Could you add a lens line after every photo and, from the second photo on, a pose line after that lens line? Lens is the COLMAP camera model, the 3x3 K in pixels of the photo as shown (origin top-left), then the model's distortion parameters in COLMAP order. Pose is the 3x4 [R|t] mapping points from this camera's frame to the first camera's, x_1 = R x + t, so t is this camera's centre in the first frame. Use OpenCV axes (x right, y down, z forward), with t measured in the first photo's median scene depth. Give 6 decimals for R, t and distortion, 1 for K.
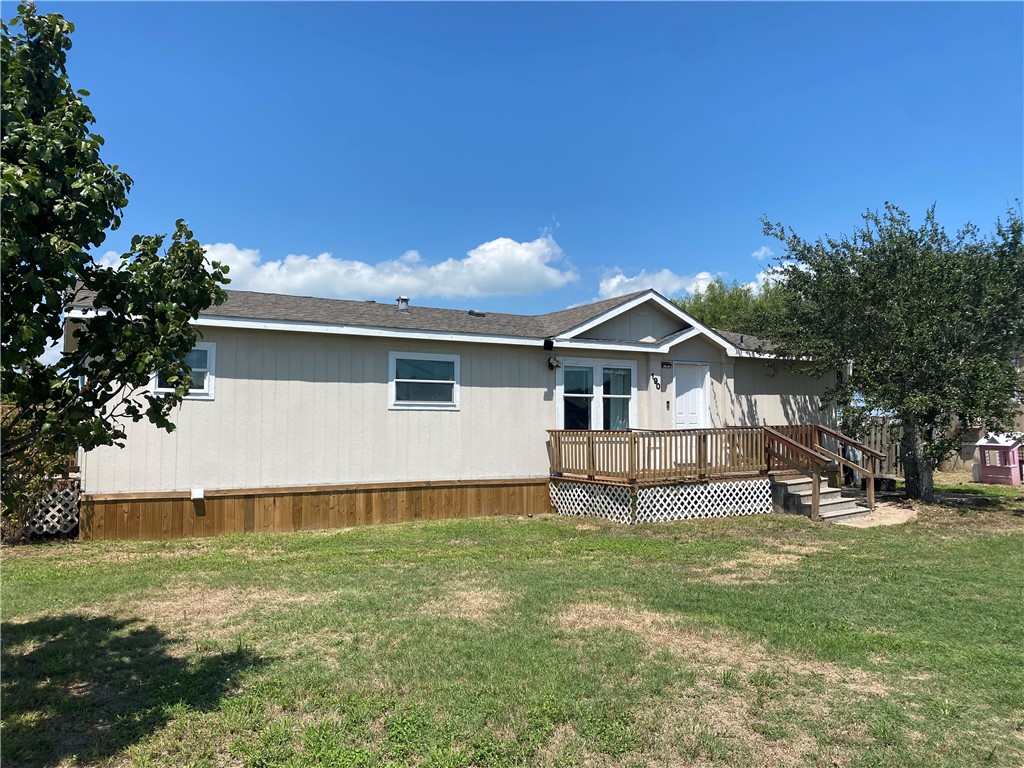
lens RADIAL K [[783.5, 0, 508.5], [0, 783.5, 382.8], [0, 0, 1]] dist [0.074168, -0.003831]
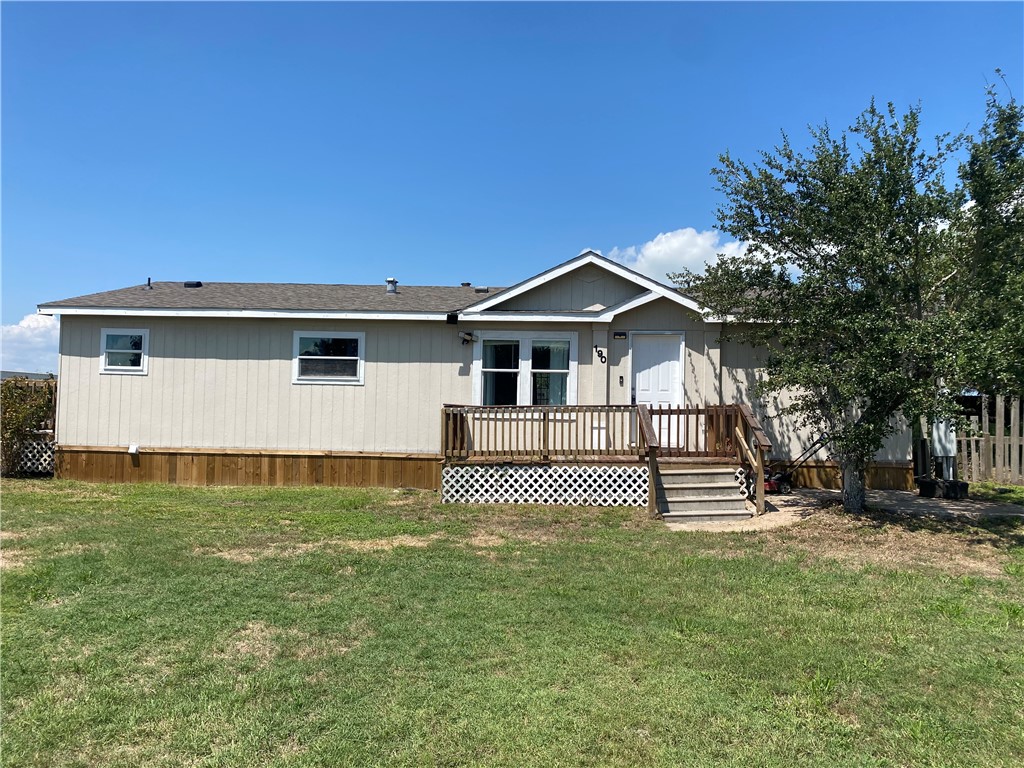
lens RADIAL K [[783.5, 0, 509.2], [0, 783.5, 386.6], [0, 0, 1]] dist [0.074168, -0.003831]
pose [[0.846221, 0.002864, -0.532825, 0.667759], [0.012445, 0.999607, 0.025138, 0.013374], [0.532687, -0.027903, 0.845852, 0.213894]]
